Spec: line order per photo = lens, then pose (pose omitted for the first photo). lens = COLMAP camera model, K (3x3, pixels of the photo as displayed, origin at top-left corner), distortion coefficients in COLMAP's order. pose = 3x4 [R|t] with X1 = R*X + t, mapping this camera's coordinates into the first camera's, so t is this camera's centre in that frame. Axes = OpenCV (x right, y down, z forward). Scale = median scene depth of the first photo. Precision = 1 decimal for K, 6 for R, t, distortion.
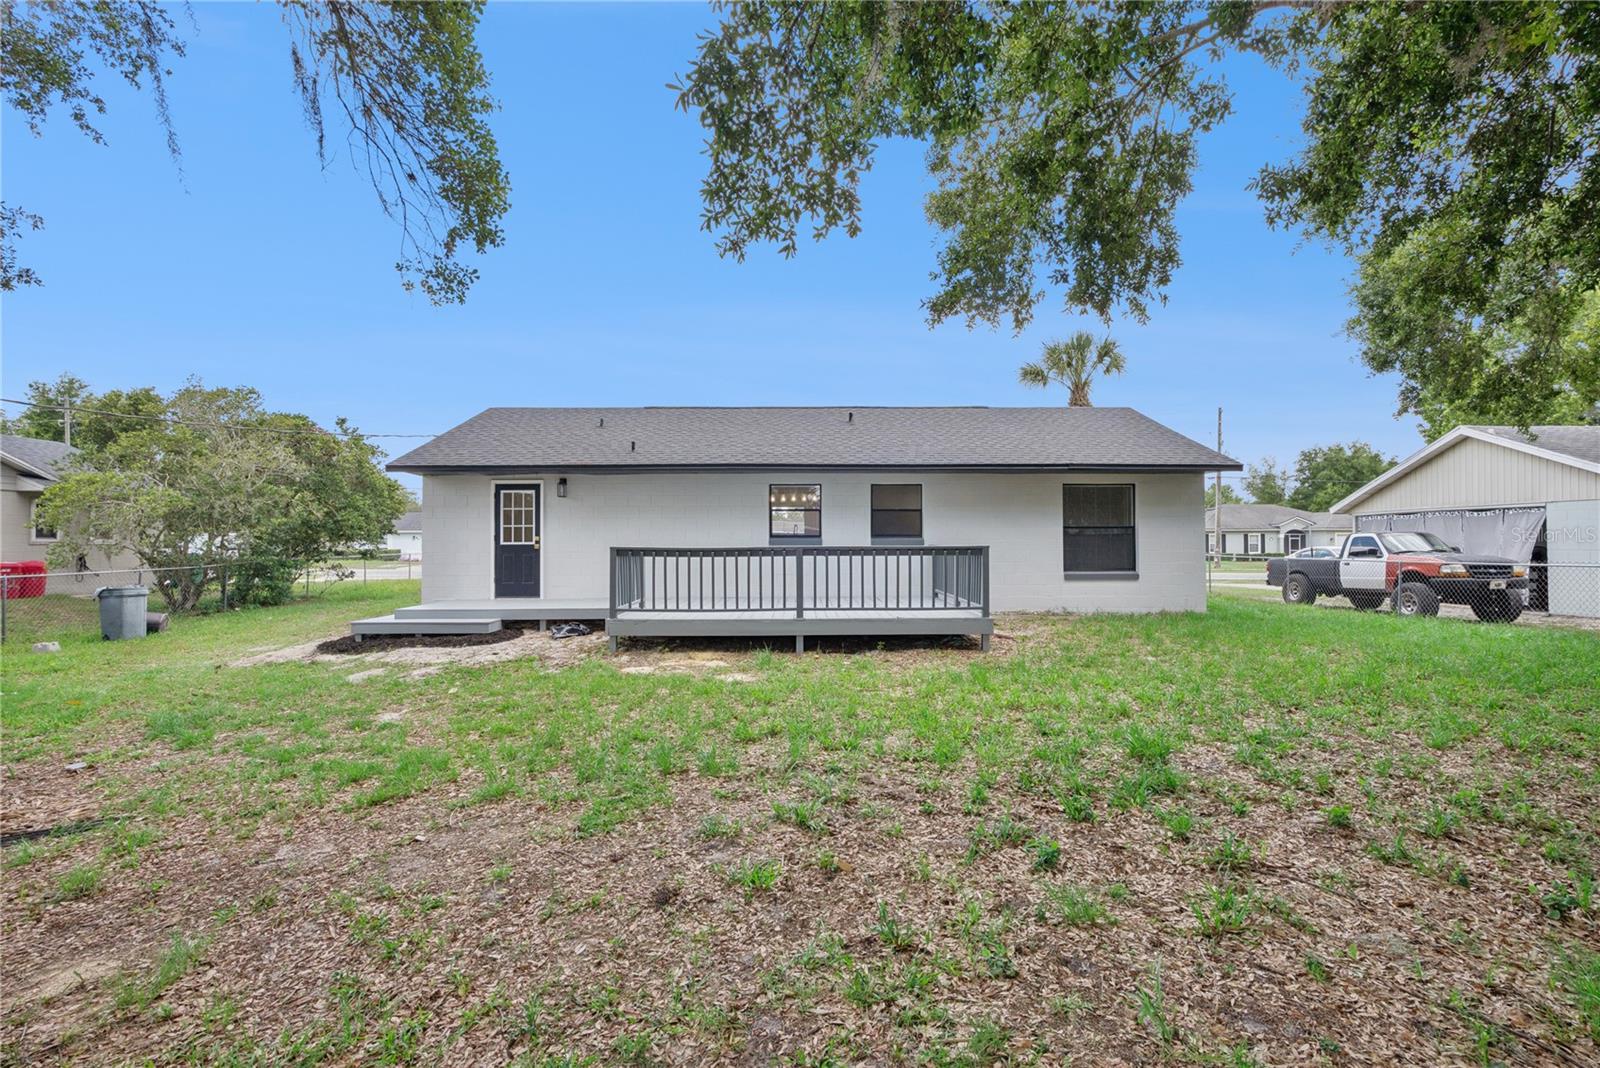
lens RADIAL K [[737.9, 0, 814.1], [0, 737.9, 526.8], [0, 0, 1]] dist [-0.011015, 0.003177]
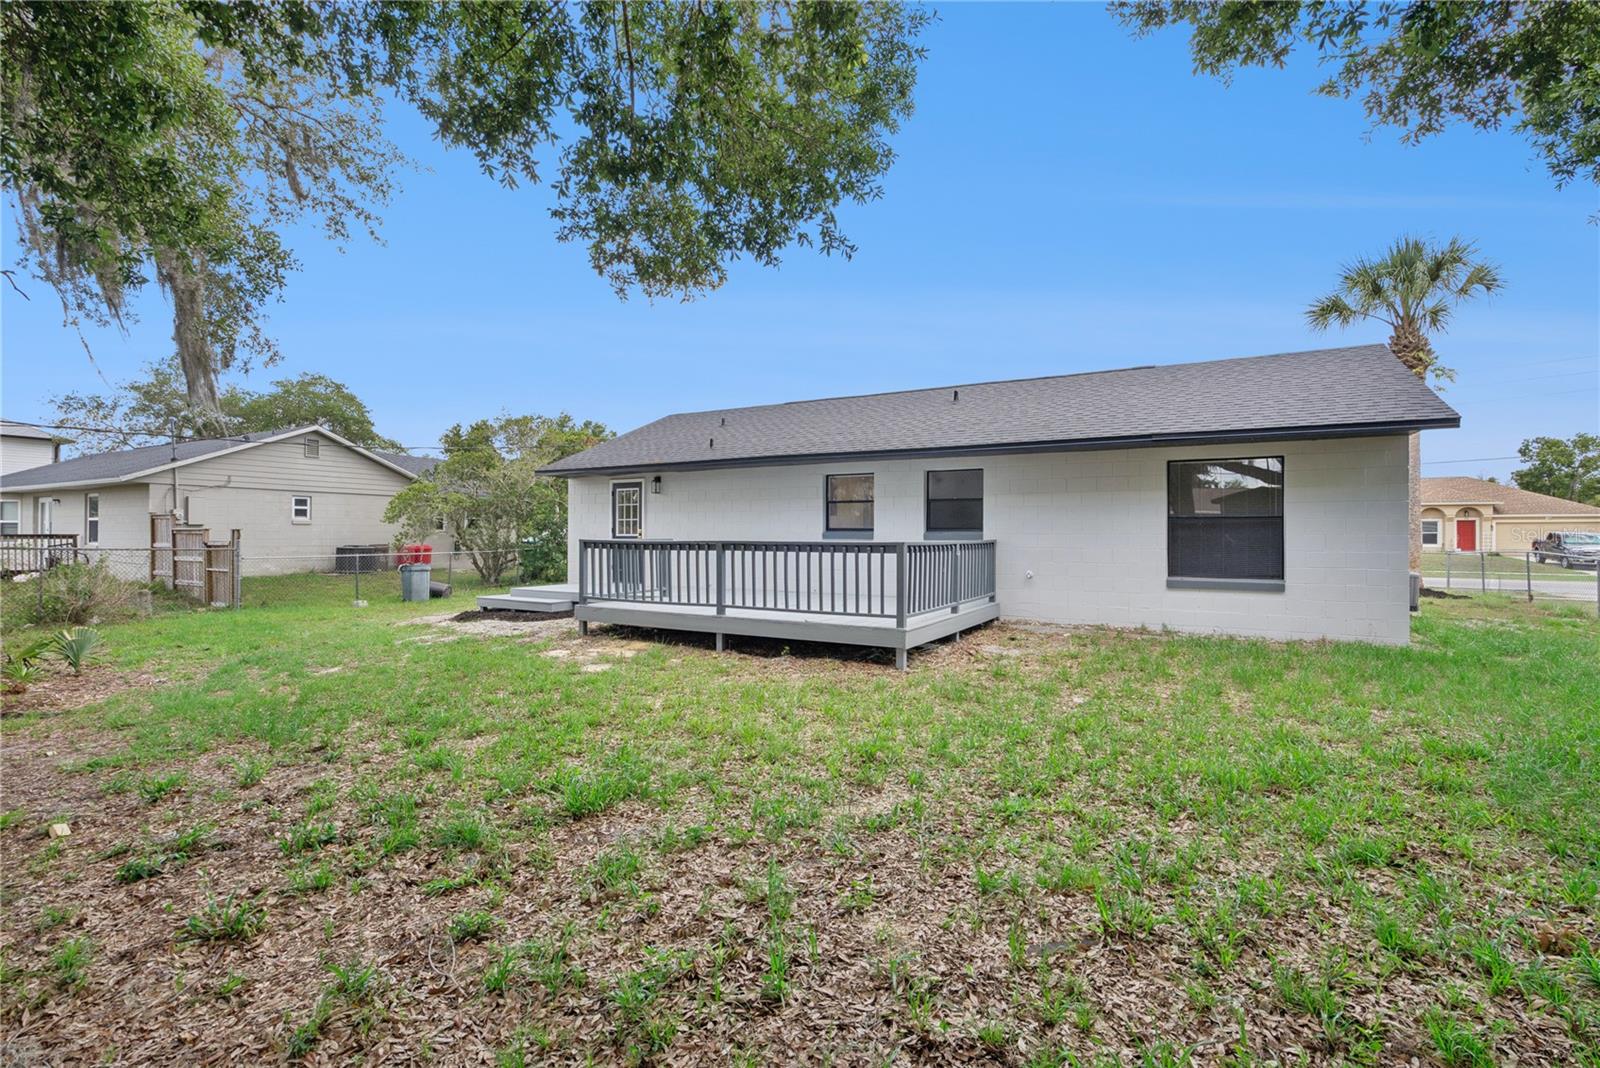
lens RADIAL K [[737.9, 0, 806.6], [0, 737.9, 543.0], [0, 0, 1]] dist [-0.011015, 0.003177]
pose [[0.860792, 0.011676, -0.508823, 0.408469], [0.005962, 0.999437, 0.033019, -0.001281], [0.508922, -0.031456, 0.860238, 0.165909]]
